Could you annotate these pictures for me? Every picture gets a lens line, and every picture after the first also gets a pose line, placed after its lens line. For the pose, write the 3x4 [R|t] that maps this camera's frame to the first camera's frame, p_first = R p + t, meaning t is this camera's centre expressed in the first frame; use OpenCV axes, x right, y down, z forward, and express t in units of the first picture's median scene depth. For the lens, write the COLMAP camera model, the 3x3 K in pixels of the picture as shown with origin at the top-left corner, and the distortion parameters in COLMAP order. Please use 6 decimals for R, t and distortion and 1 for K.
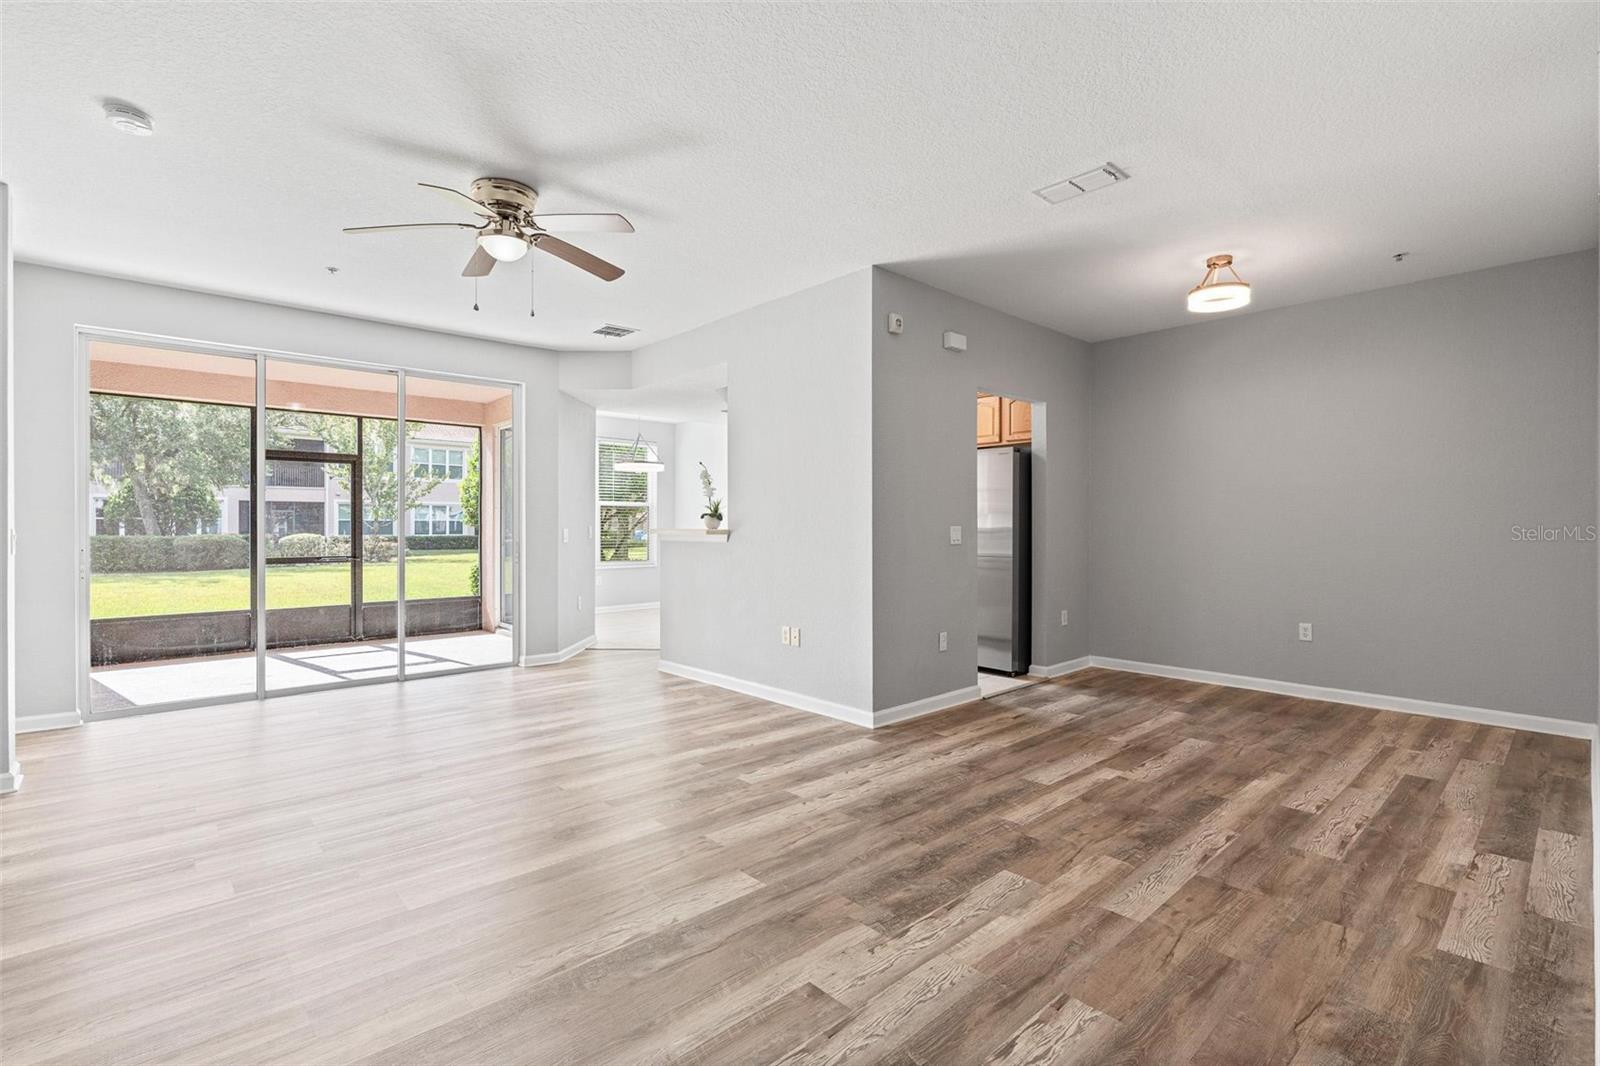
lens RADIAL K [[728.8, 0, 797.2], [0, 728.8, 523.1], [0, 0, 1]] dist [-0.006740, 0.000254]
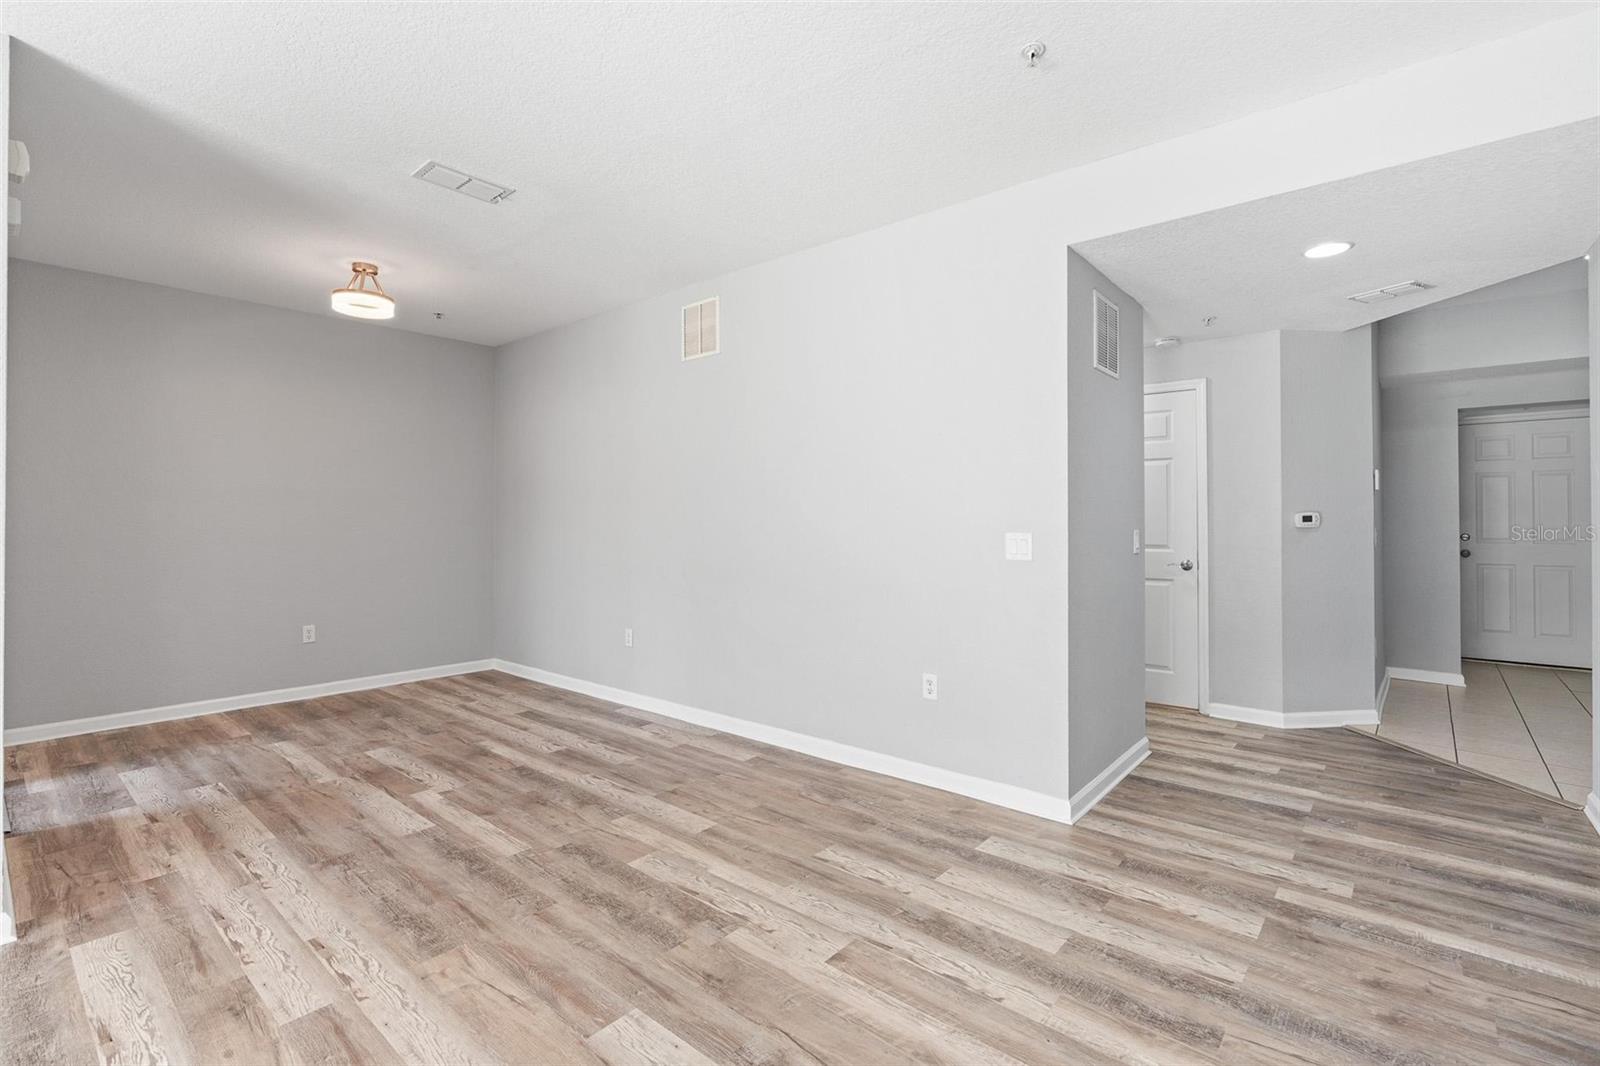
lens RADIAL K [[729.9, 0, 802.0], [0, 729.9, 511.9], [0, 0, 1]] dist [-0.005241, 0.000737]
pose [[-0.124972, 0.010406, 0.992106, -0.376942], [-0.003639, 0.999933, -0.010946, -0.011887], [-0.992154, -0.004978, -0.124926, 0.412201]]
